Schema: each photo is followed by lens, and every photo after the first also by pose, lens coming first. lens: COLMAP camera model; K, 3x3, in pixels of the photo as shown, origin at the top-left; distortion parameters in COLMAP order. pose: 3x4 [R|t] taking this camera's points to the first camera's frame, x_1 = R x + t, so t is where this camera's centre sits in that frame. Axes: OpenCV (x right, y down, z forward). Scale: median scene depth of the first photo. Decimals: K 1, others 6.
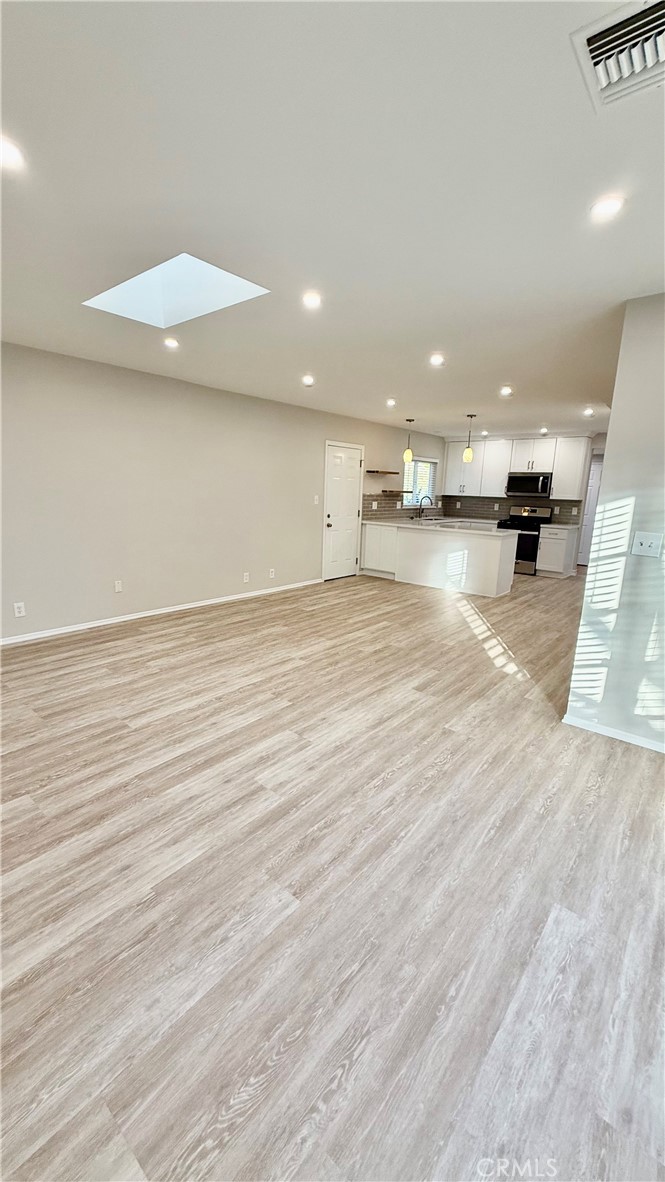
lens RADIAL K [[471.3, 0, 330.4], [0, 471.3, 590.3], [0, 0, 1]] dist [-0.001610, -0.001164]
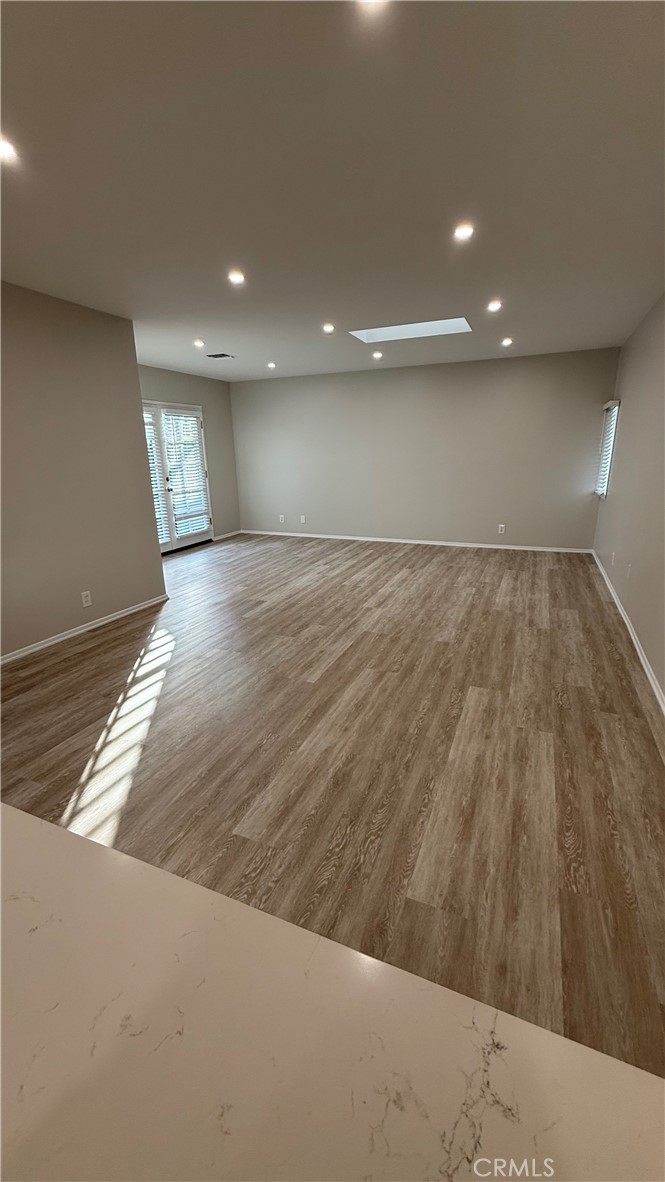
lens RADIAL K [[471.3, 0, 339.8], [0, 471.3, 593.3], [0, 0, 1]] dist [-0.001610, -0.001164]
pose [[-0.951436, 0.076437, -0.298207, 0.296897], [-0.077409, 0.878158, 0.472066, -0.356122], [0.297956, 0.472224, -0.829594, 1.720024]]
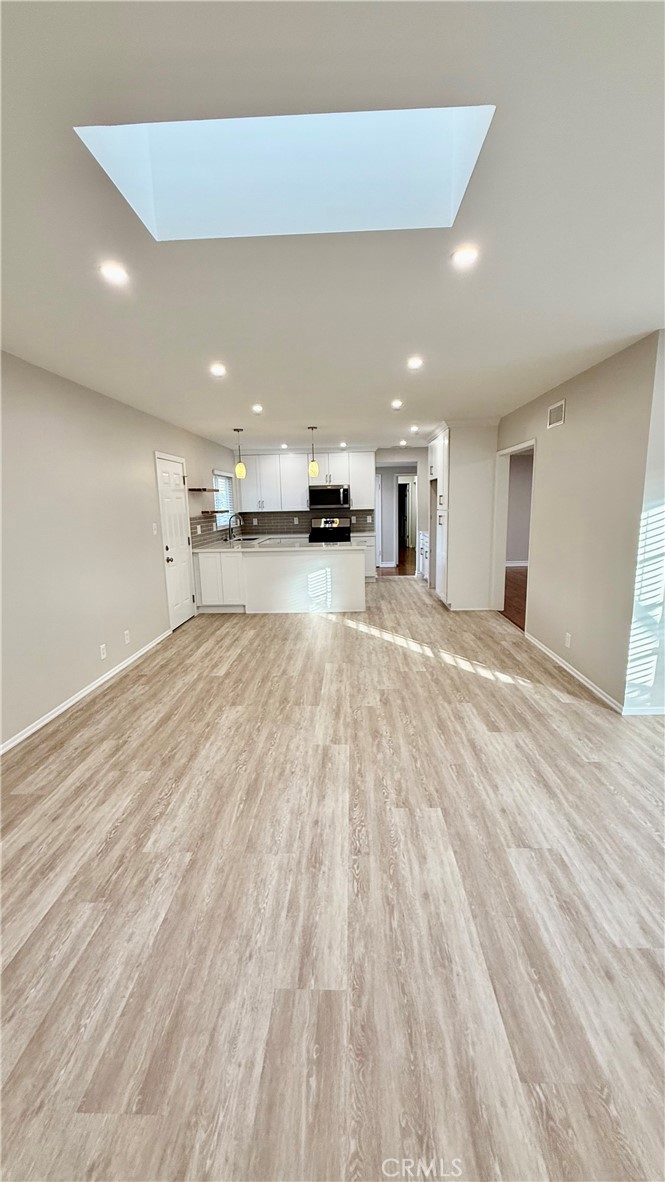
lens RADIAL K [[471.3, 0, 333.9], [0, 471.3, 593.4], [0, 0, 1]] dist [-0.001610, -0.001164]
pose [[0.784749, -0.166629, 0.596996, -0.434620], [0.180146, 0.982923, 0.037544, -0.105942], [-0.593057, 0.078084, 0.801365, 0.360427]]
